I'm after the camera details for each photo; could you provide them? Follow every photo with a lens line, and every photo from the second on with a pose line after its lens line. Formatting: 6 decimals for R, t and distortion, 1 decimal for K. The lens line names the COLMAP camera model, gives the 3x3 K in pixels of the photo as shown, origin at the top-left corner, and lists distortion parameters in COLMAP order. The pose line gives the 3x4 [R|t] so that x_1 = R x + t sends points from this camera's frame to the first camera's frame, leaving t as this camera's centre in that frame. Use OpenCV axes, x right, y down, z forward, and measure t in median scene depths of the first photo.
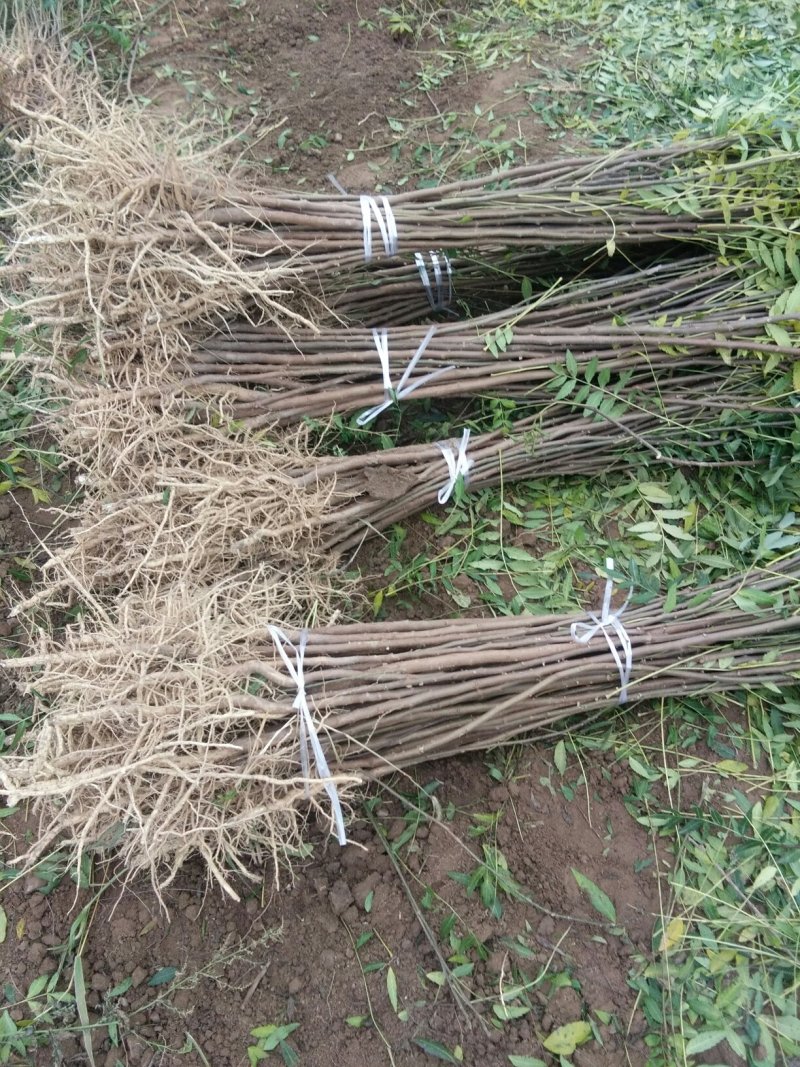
lens RADIAL K [[812.6, 0, 388.1], [0, 812.6, 563.5], [0, 0, 1]] dist [0.012973, -0.043163]
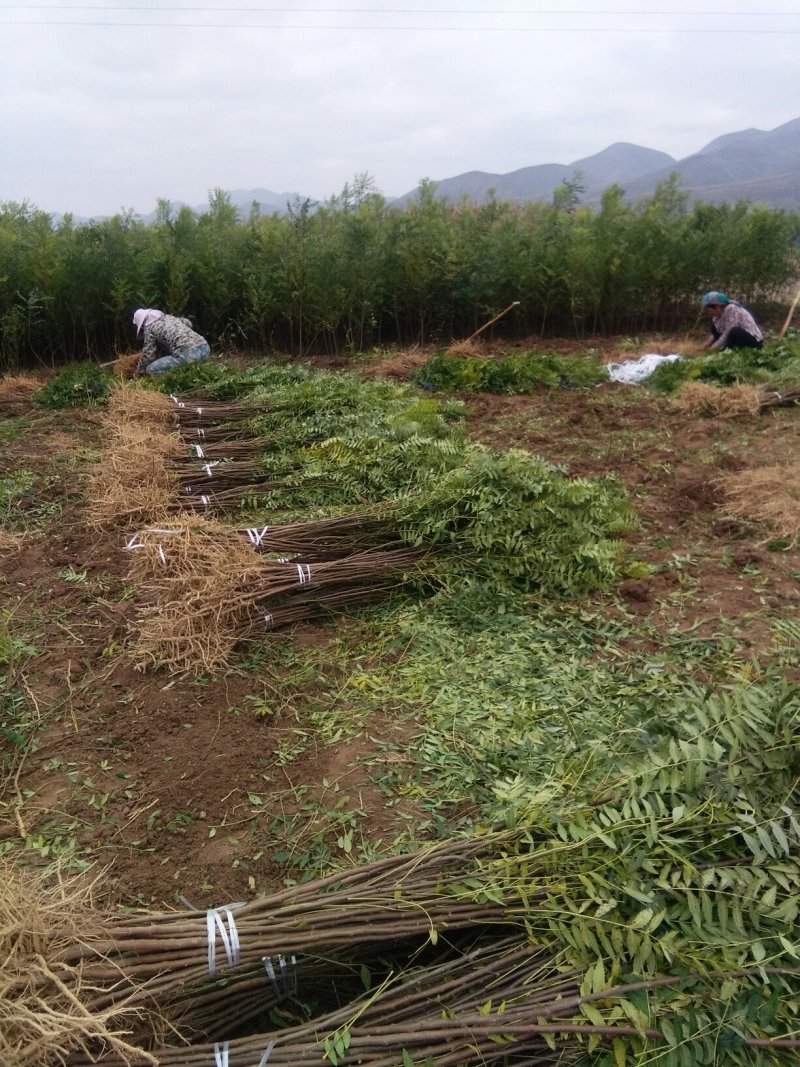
lens RADIAL K [[812.6, 0, 388.1], [0, 812.6, 563.5], [0, 0, 1]] dist [0.012973, -0.043163]
pose [[0.989417, -0.007024, 0.144931, 0.049250], [0.097606, 0.771287, -0.628959, -0.081428], [-0.107366, 0.636449, 0.763810, -0.181370]]
